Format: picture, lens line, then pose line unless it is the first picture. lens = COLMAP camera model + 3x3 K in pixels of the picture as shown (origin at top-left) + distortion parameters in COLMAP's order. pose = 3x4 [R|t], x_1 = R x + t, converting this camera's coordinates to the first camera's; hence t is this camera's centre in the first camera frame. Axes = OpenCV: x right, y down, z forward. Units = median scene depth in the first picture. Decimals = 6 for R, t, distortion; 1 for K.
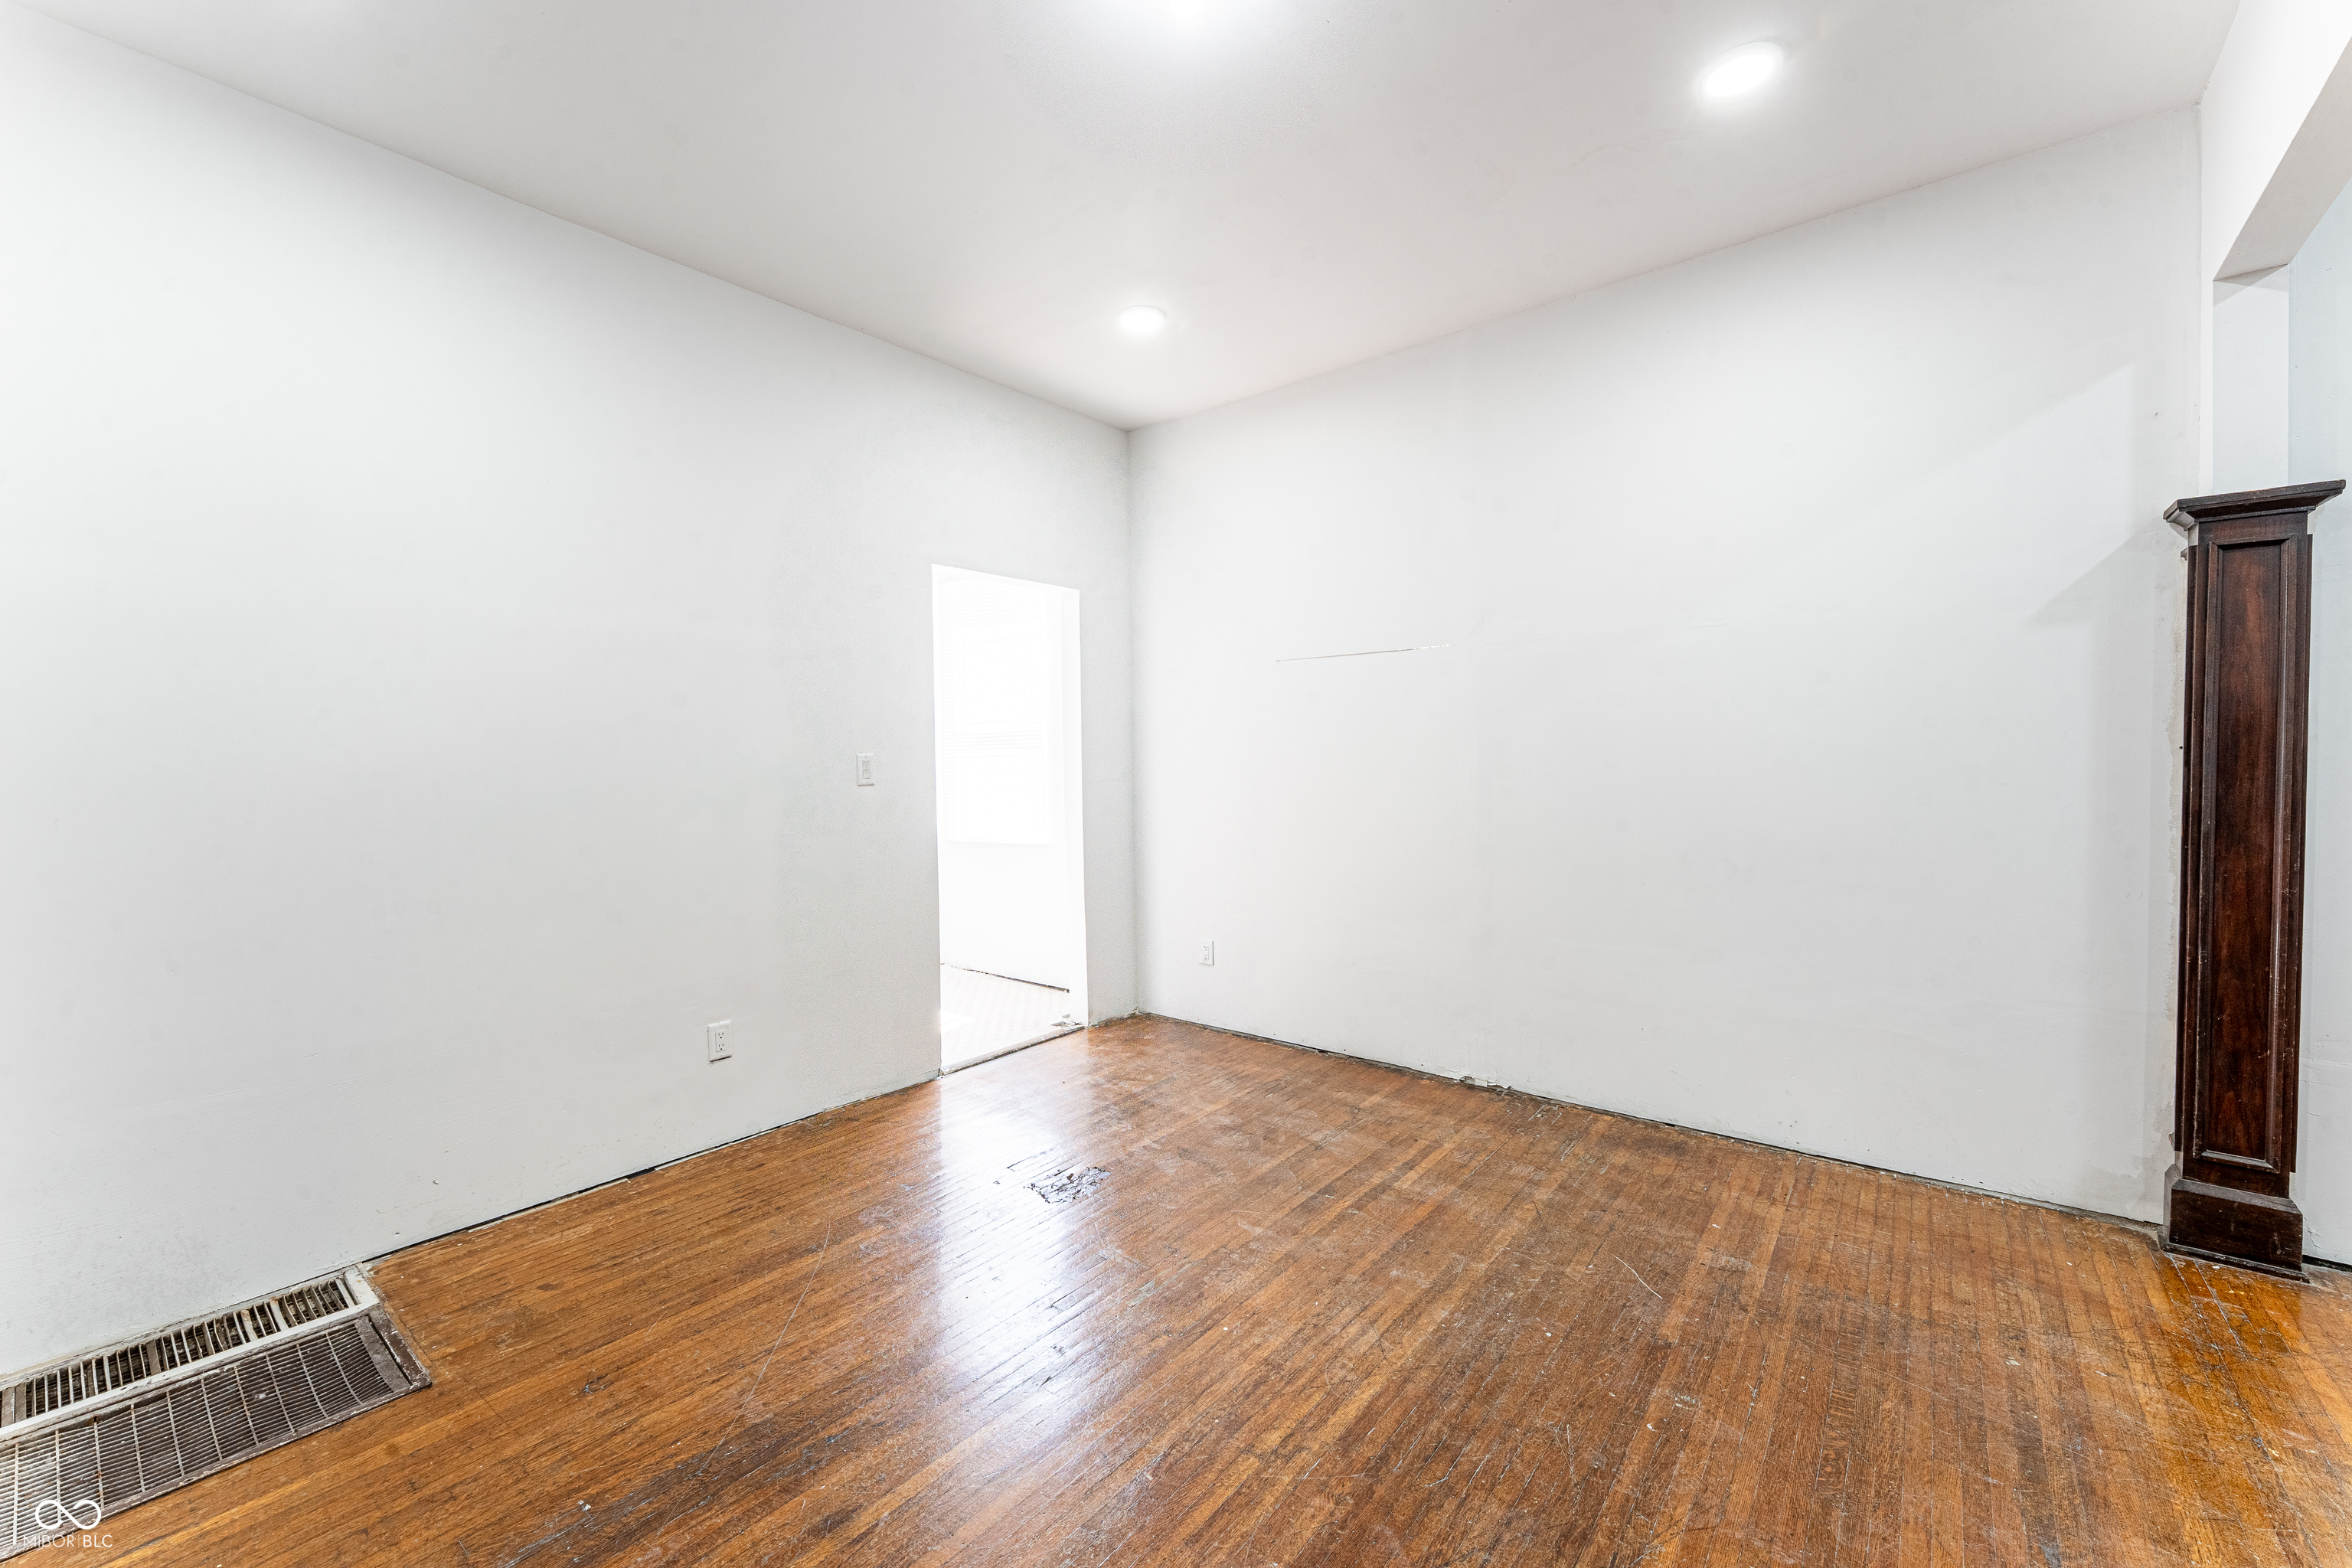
lens RADIAL K [[937.1, 0, 1180.0], [0, 937.1, 784.3], [0, 0, 1]] dist [0.000225, -0.000193]
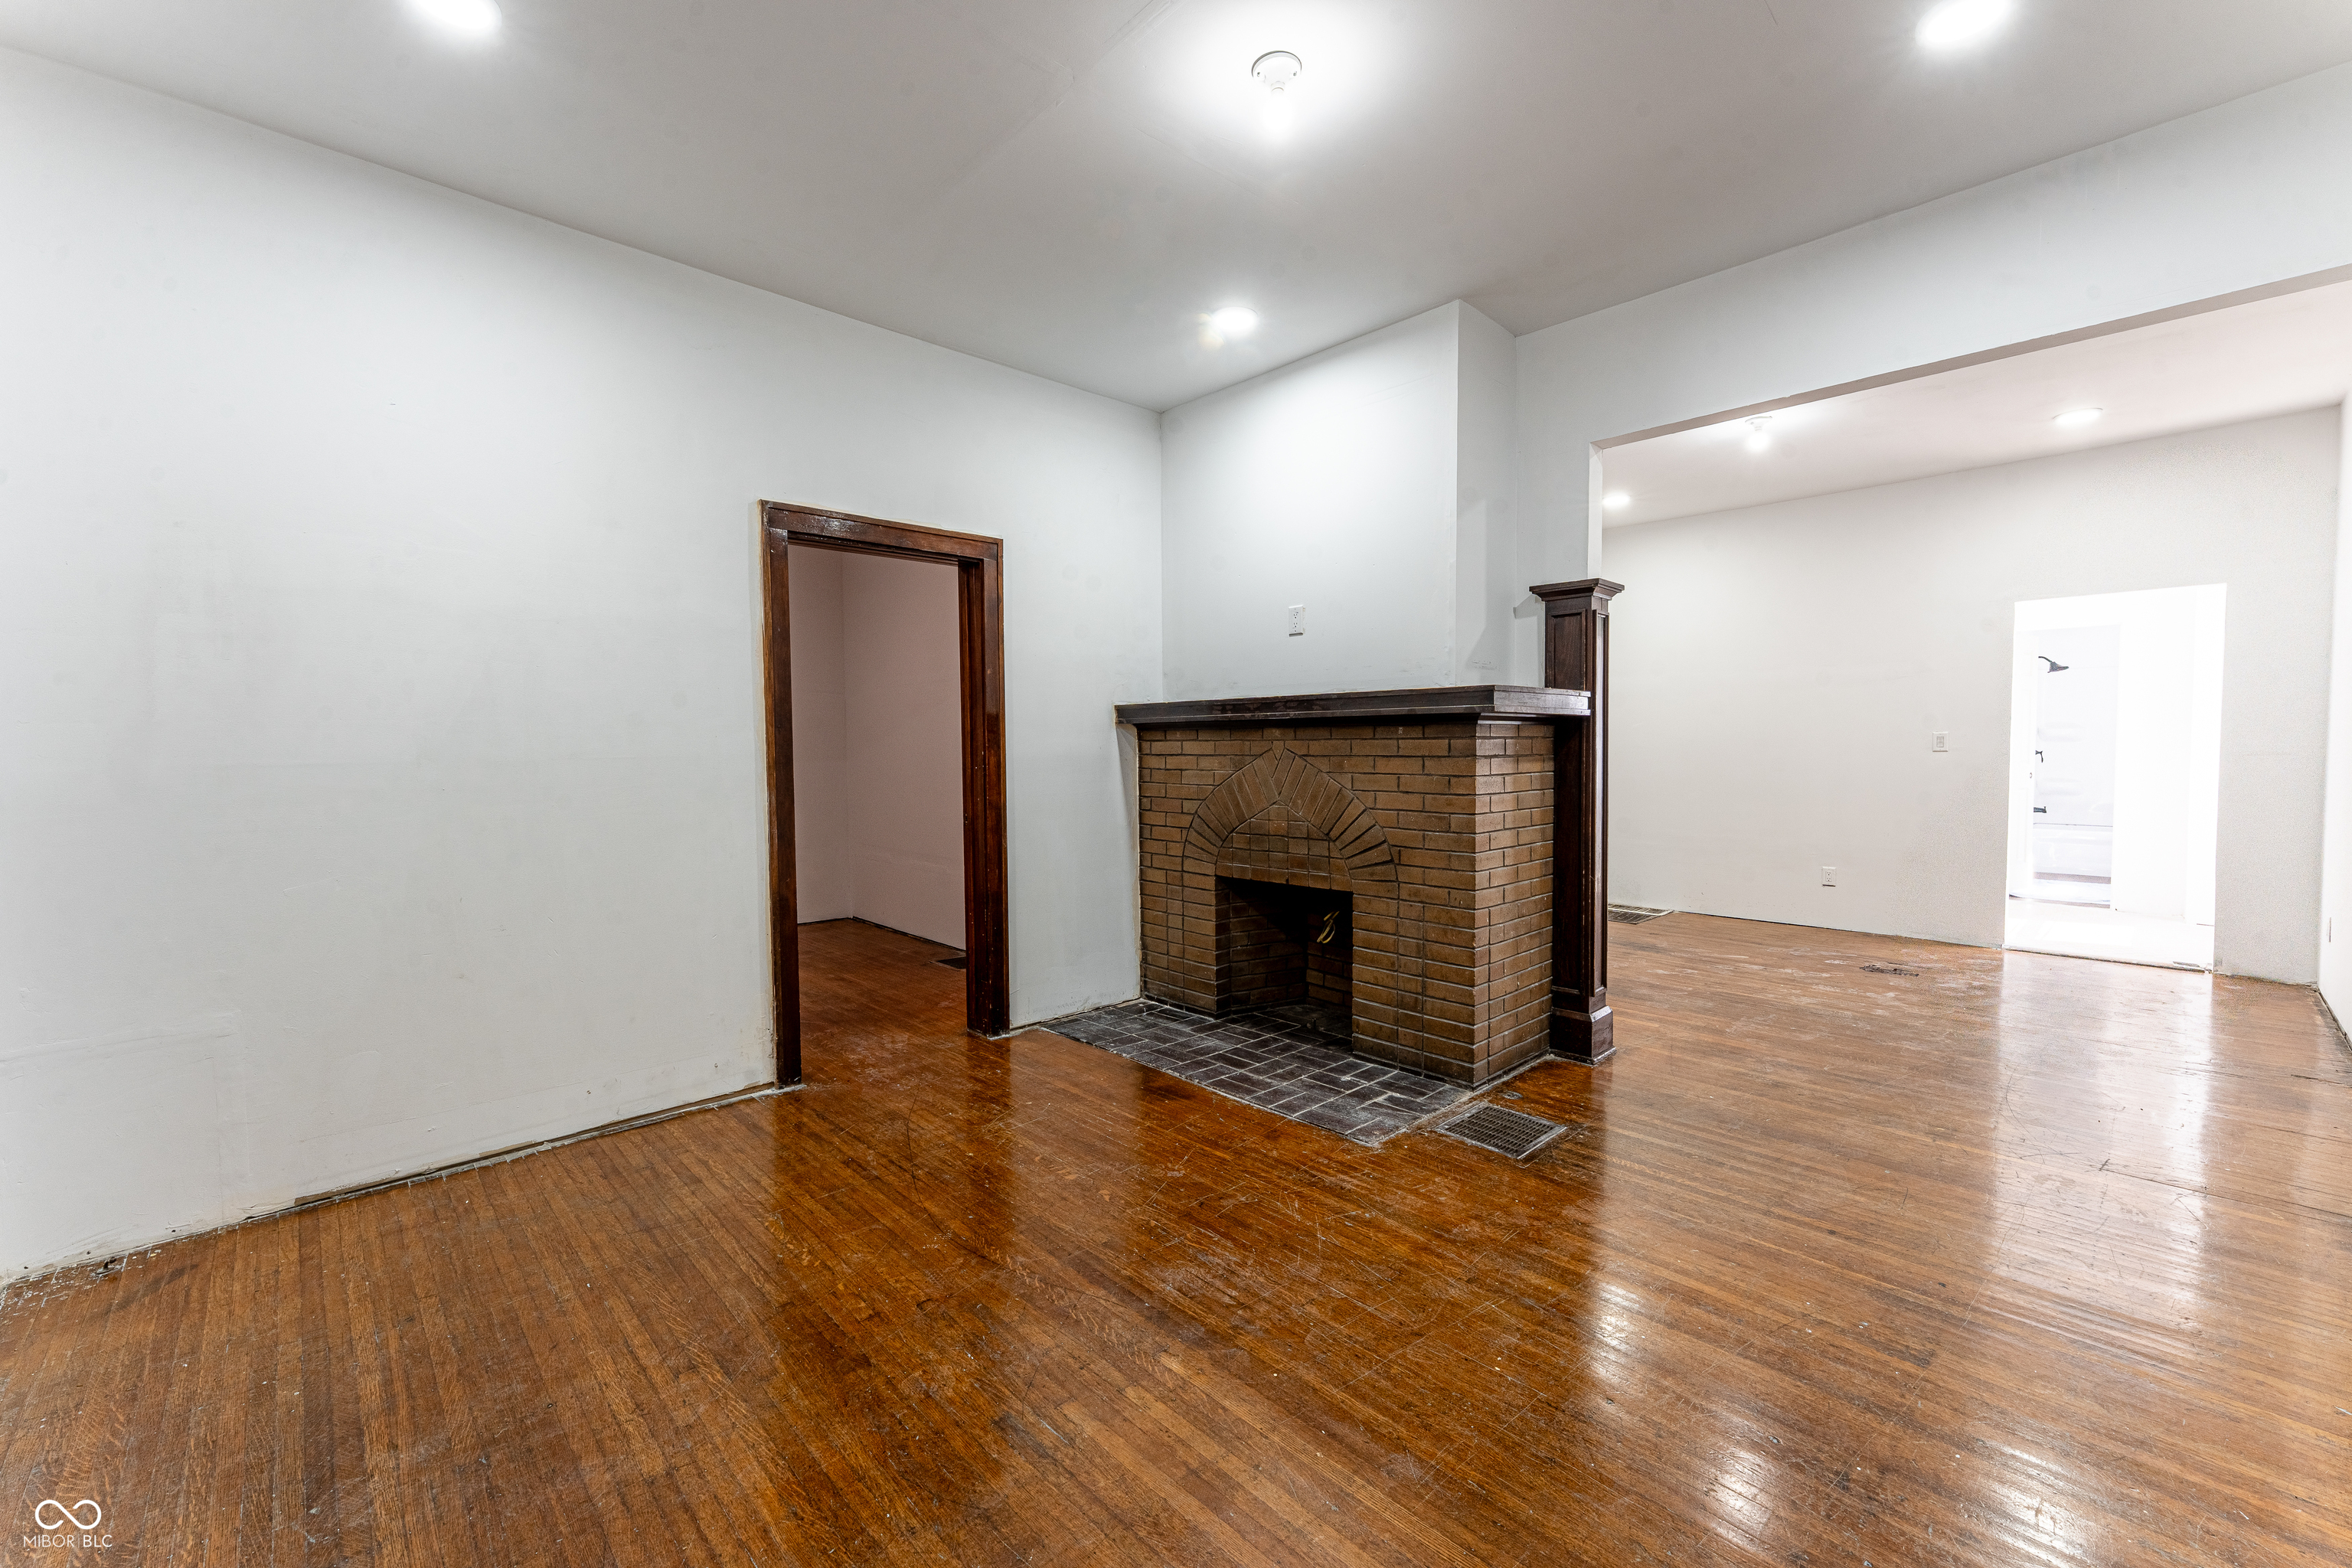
lens RADIAL K [[937.1, 0, 1179.5], [0, 937.1, 794.0], [0, 0, 1]] dist [0.000225, -0.000193]
pose [[-0.128608, 0.065970, -0.989499, 1.247793], [-0.013056, 0.997586, 0.068206, -0.015933], [0.991610, 0.021691, -0.127437, -0.098633]]
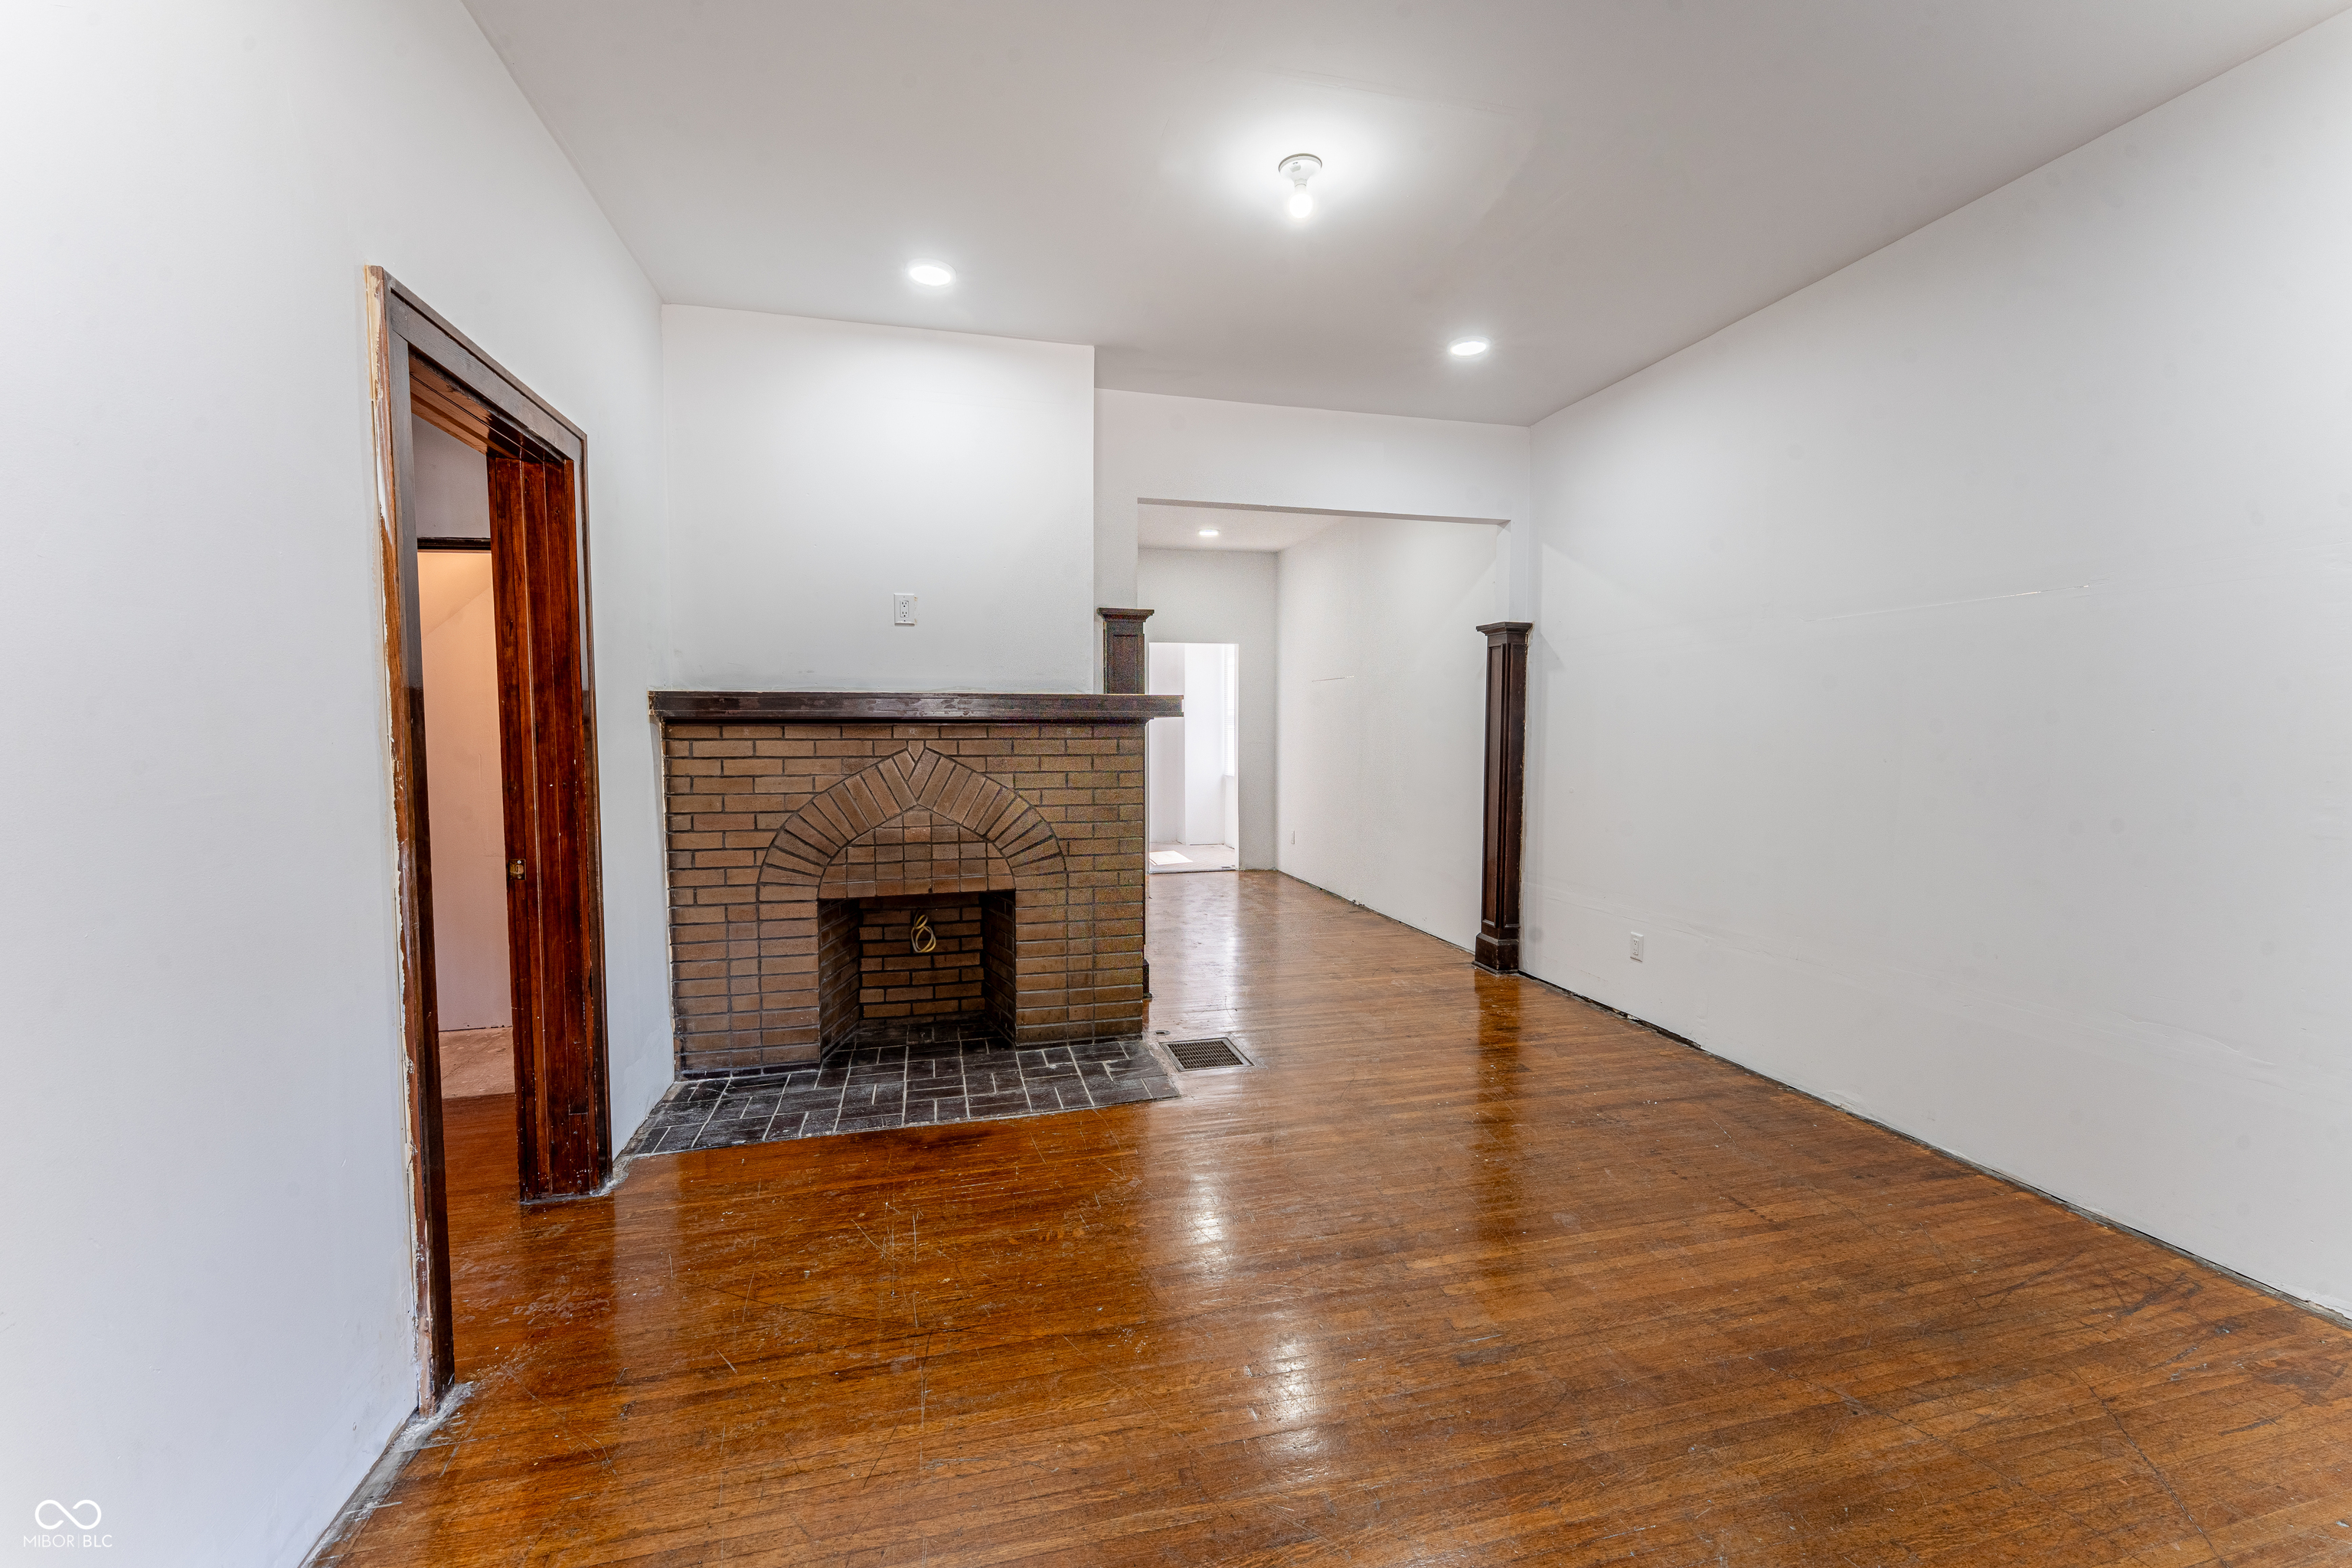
lens RADIAL K [[937.1, 0, 1174.9], [0, 937.1, 801.8], [0, 0, 1]] dist [0.000225, -0.000193]
pose [[0.802675, 0.060890, -0.593300, 1.008992], [-0.023094, 0.997202, 0.071099, -0.016775], [0.595969, -0.043367, 0.801836, -0.675213]]
